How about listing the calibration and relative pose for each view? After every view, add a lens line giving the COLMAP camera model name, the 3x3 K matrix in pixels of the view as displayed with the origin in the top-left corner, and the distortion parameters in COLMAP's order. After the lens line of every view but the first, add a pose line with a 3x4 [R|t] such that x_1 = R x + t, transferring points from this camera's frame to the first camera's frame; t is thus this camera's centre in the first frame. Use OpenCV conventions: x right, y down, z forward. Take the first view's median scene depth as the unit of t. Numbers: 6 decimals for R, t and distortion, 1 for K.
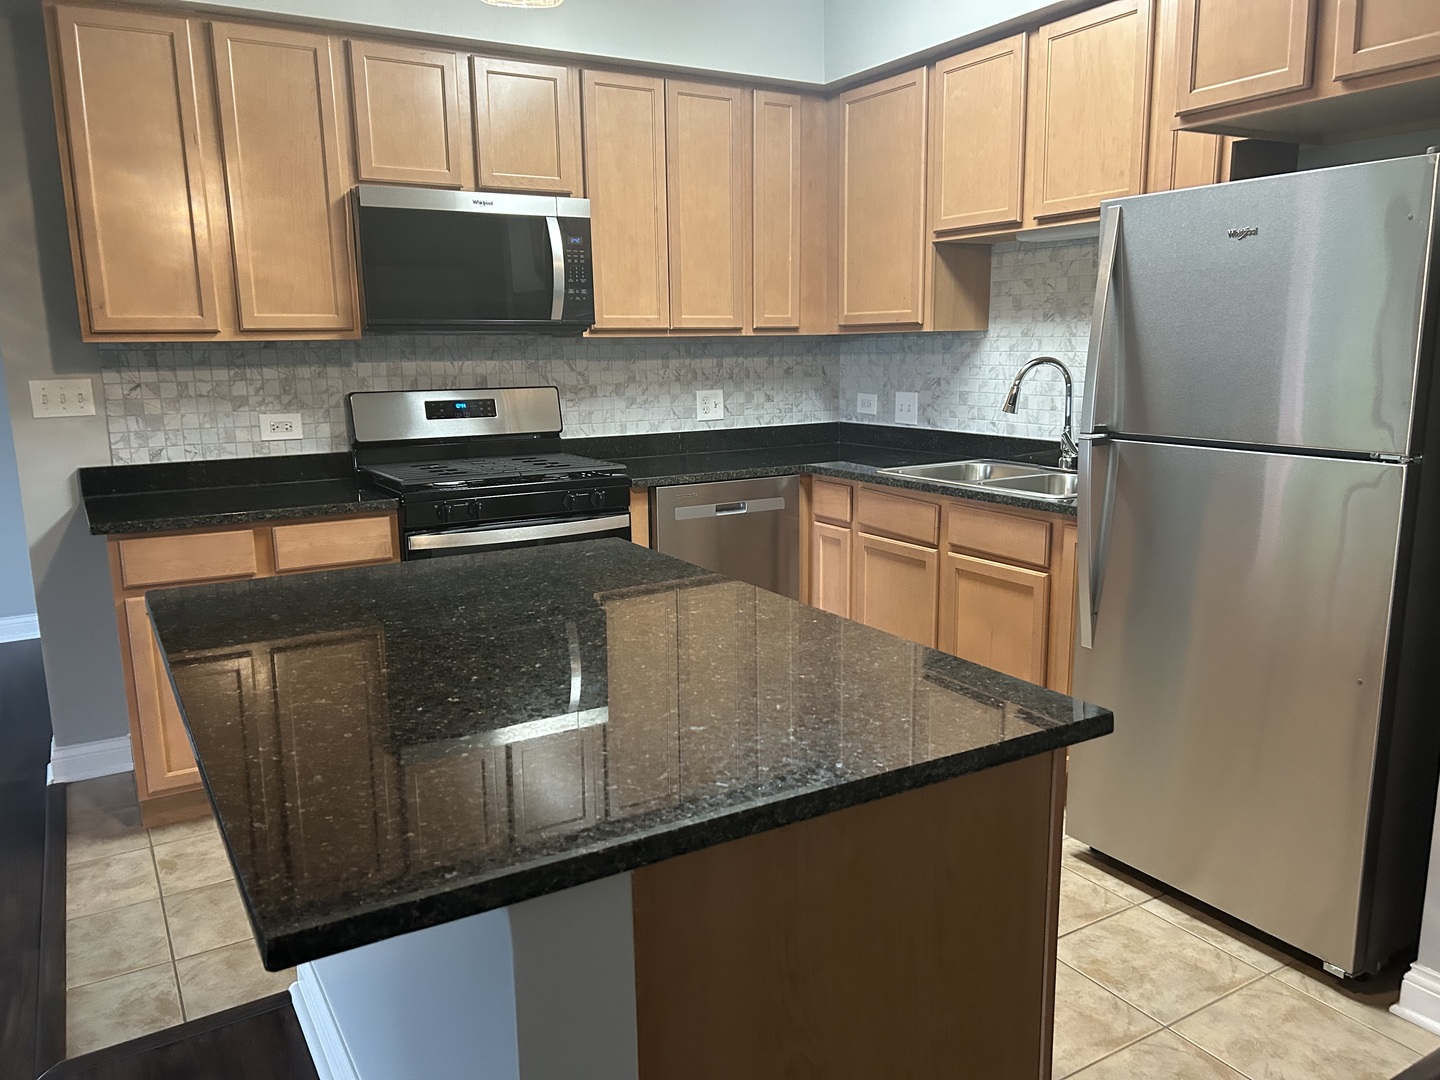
lens RADIAL K [[1070.5, 0, 722.3], [0, 1070.5, 535.7], [0, 0, 1]] dist [0.043003, -0.024096]
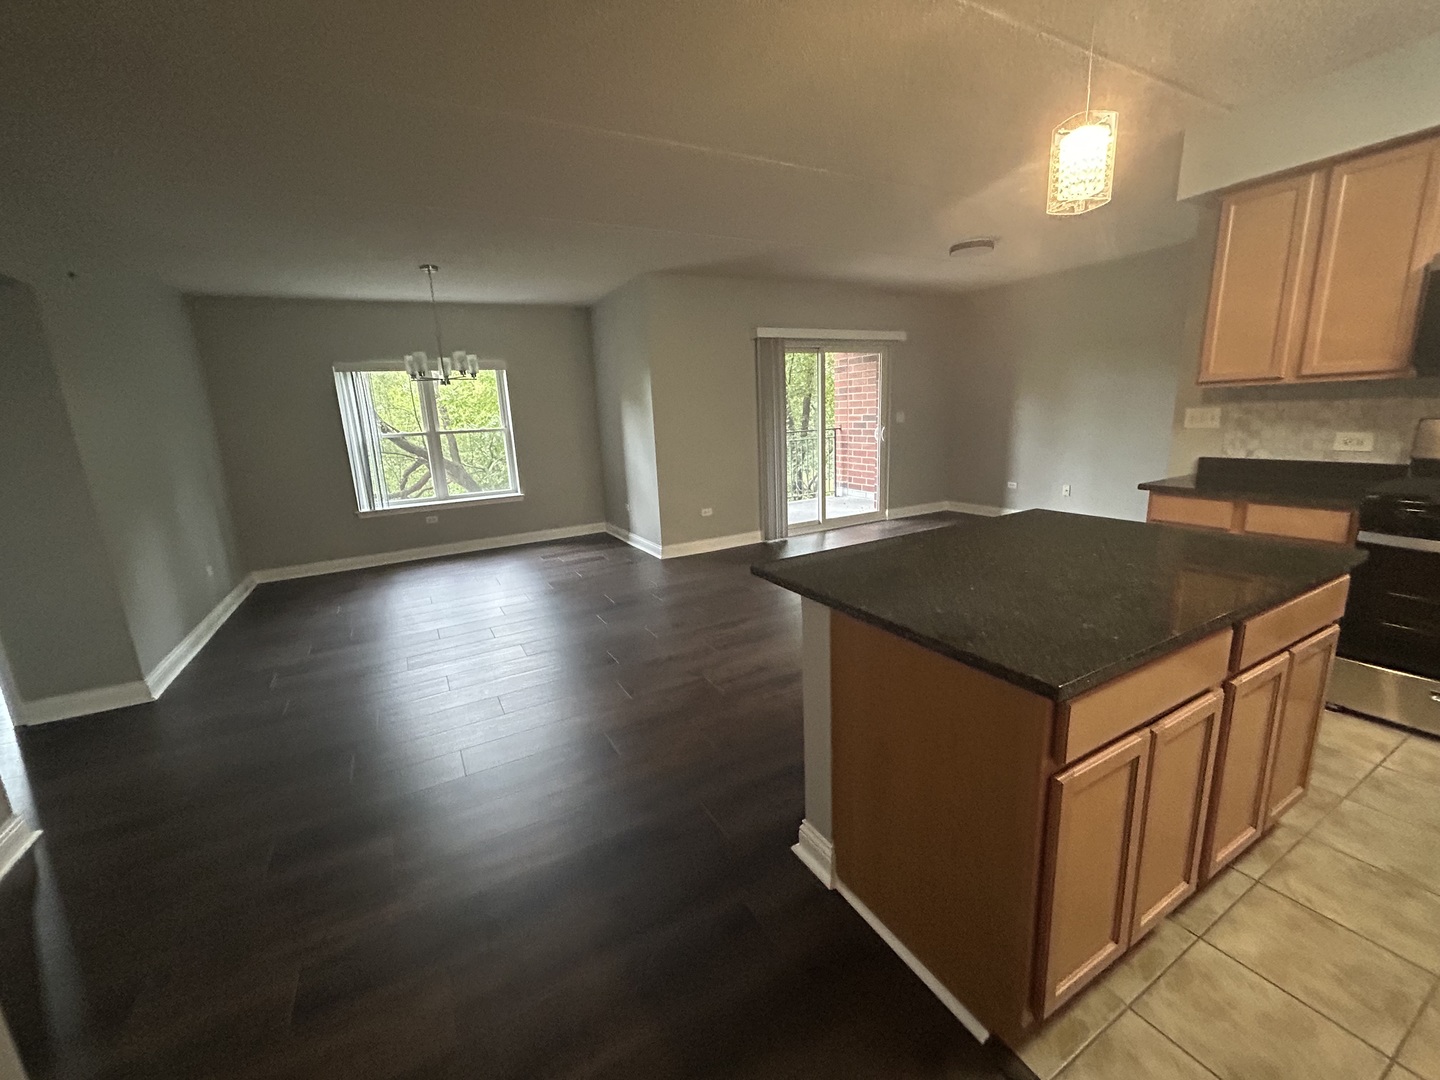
lens RADIAL K [[570.1, 0, 727.2], [0, 570.1, 530.6], [0, 0, 1]] dist [0.003750, 0.000290]
pose [[-0.031122, 0.219308, -0.975159, 0.387151], [-0.133060, 0.966039, 0.221503, -0.048446], [0.990619, 0.136648, -0.000884, 0.221053]]
